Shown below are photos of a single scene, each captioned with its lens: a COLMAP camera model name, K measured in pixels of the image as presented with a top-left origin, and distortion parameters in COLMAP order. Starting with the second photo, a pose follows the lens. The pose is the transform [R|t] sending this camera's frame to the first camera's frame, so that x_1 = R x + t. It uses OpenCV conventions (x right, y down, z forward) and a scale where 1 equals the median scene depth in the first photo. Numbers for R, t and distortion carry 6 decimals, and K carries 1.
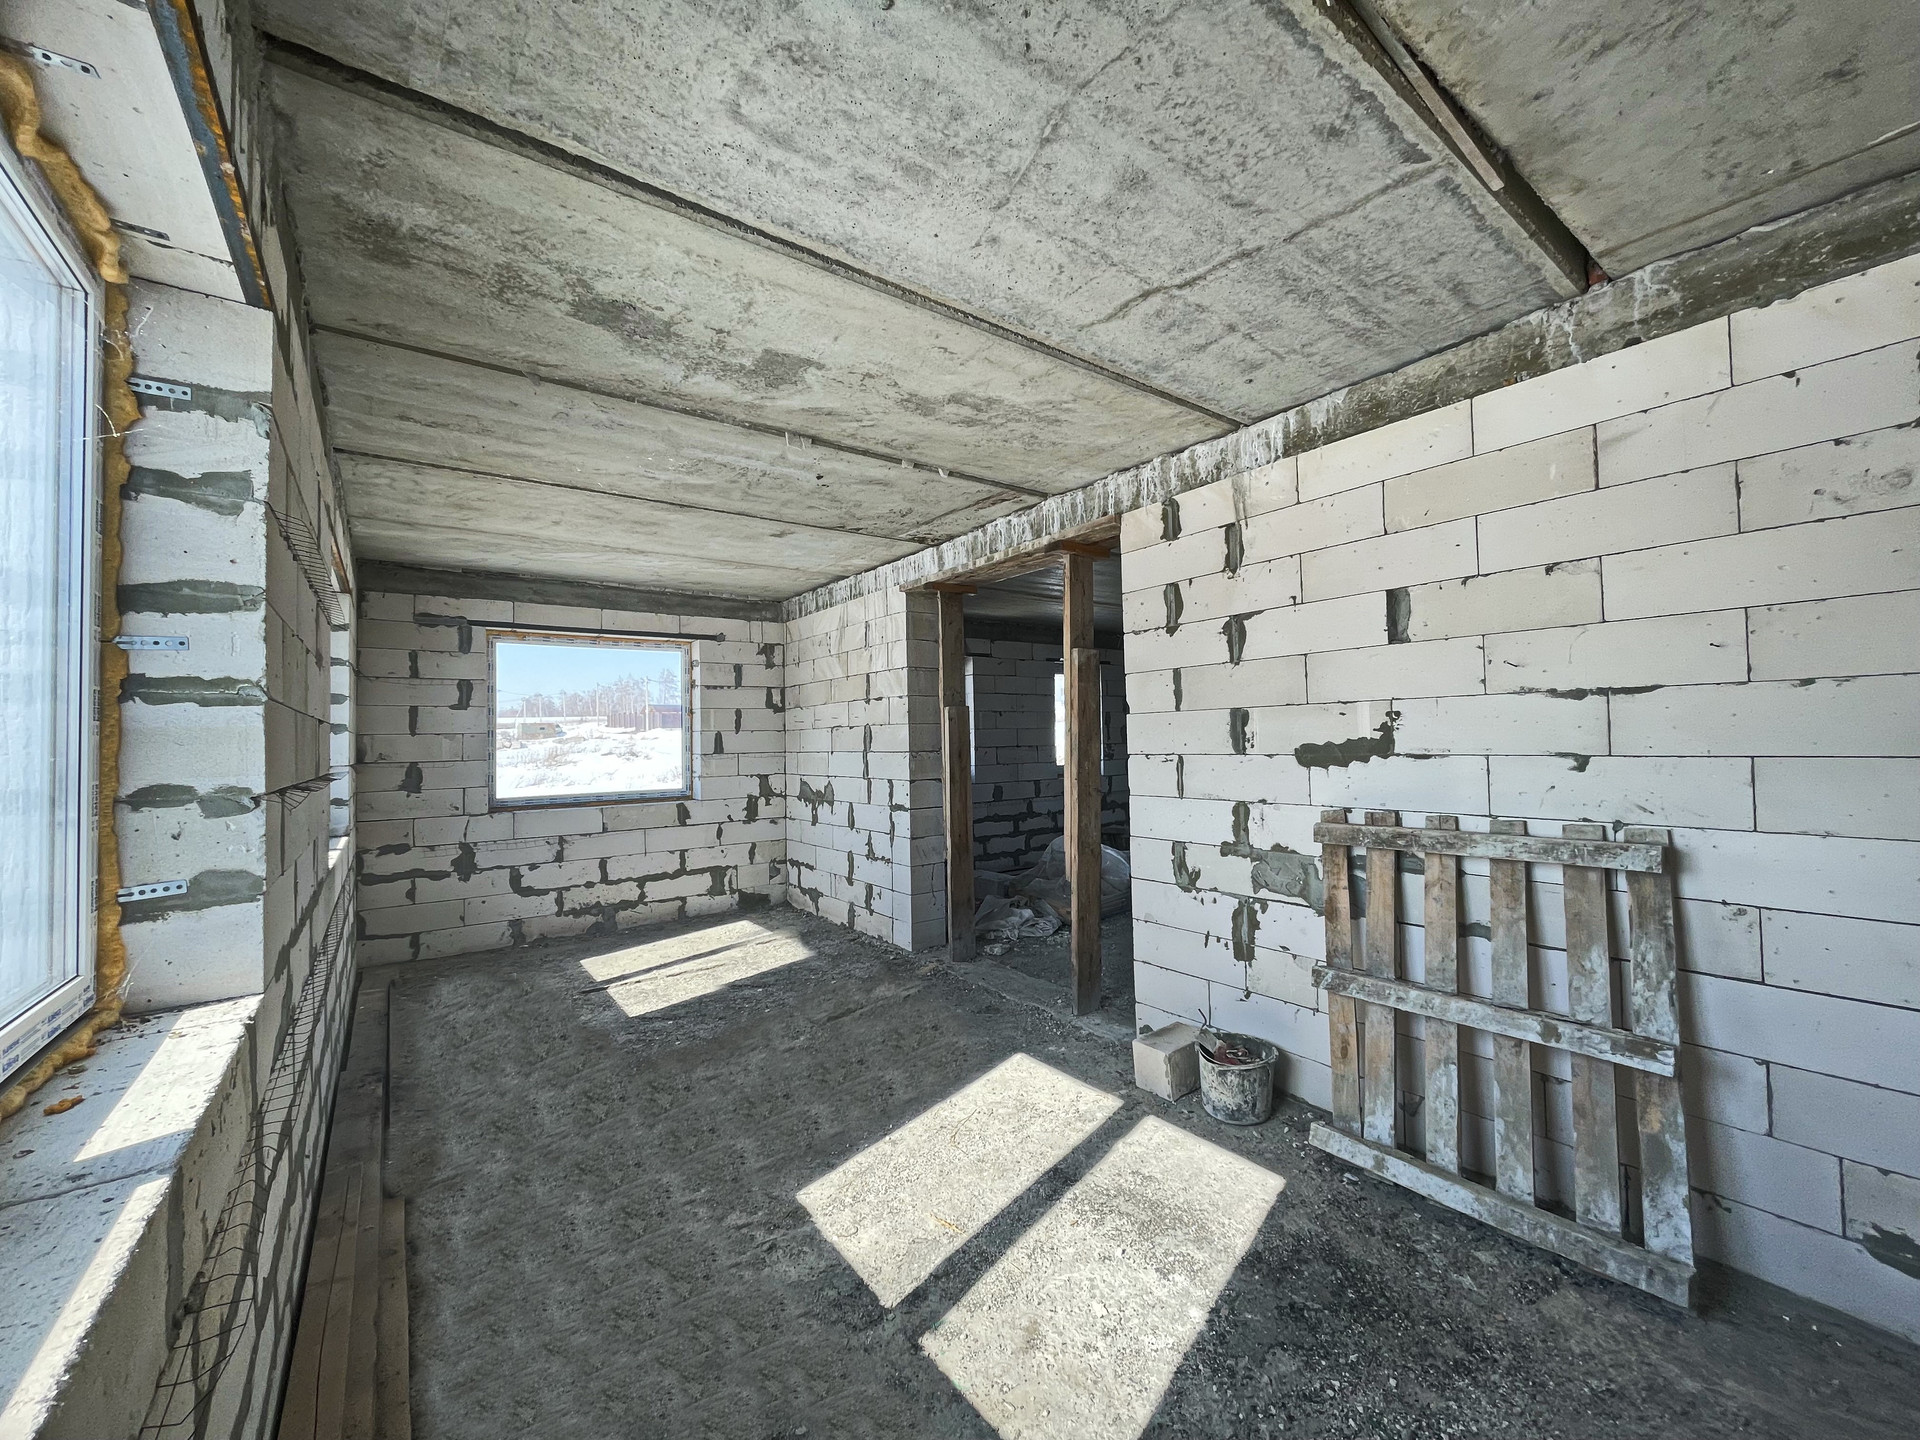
lens RADIAL K [[770.3, 0, 961.1], [0, 770.3, 717.9], [0, 0, 1]] dist [-0.002355, -0.001043]
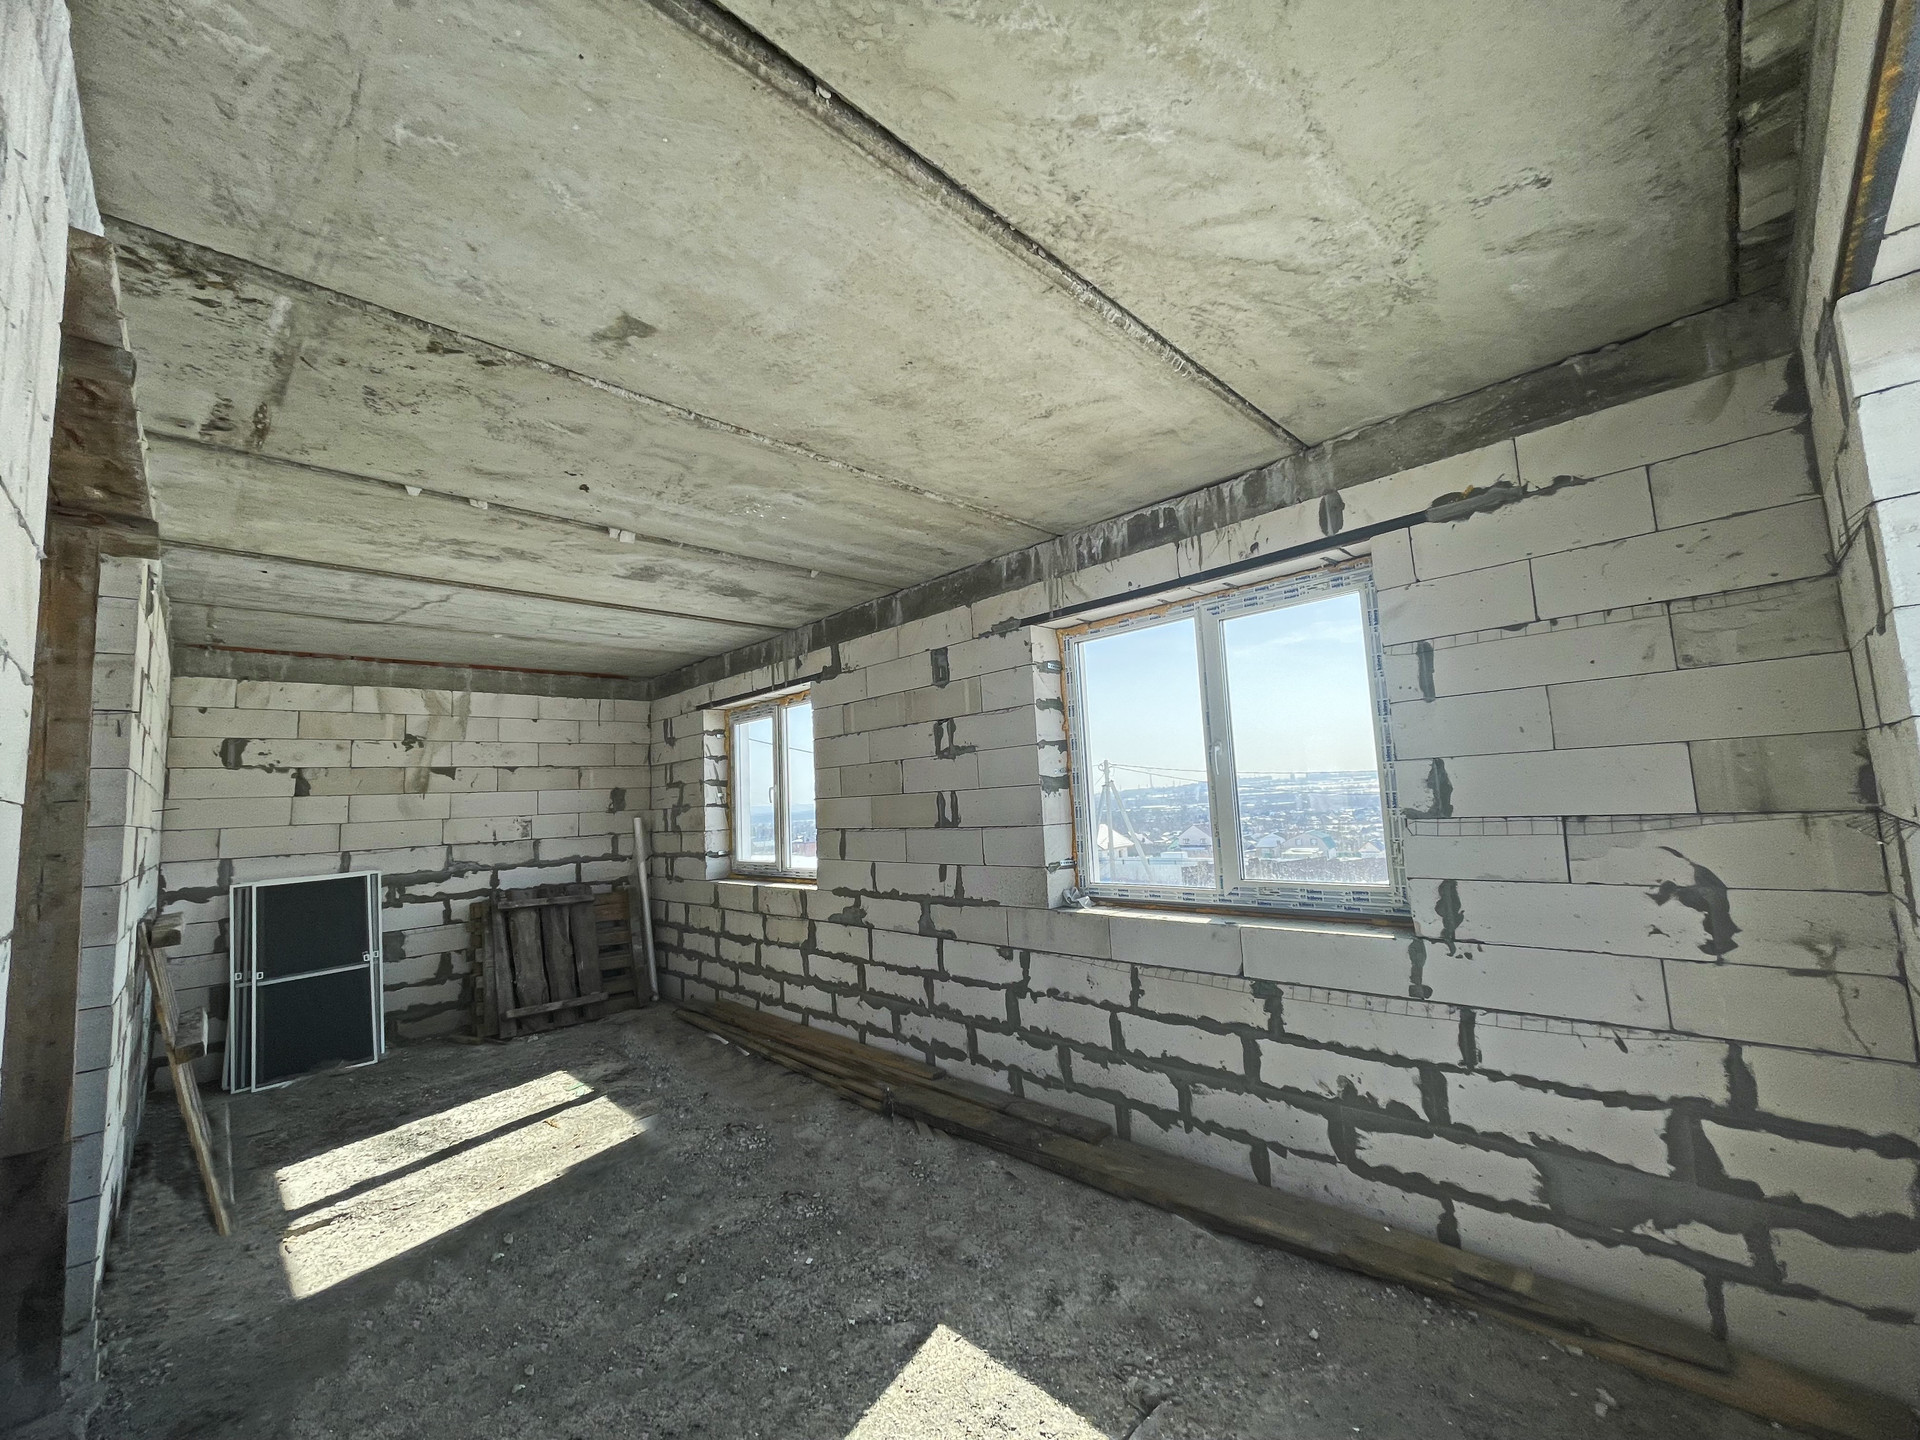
lens RADIAL K [[770.3, 0, 961.1], [0, 770.3, 717.9], [0, 0, 1]] dist [-0.002355, -0.001043]
pose [[-0.988001, 0.053244, -0.144981, -0.389559], [0.072697, 0.988530, -0.132377, 0.040433], [0.136270, -0.141329, -0.980539, 1.599318]]
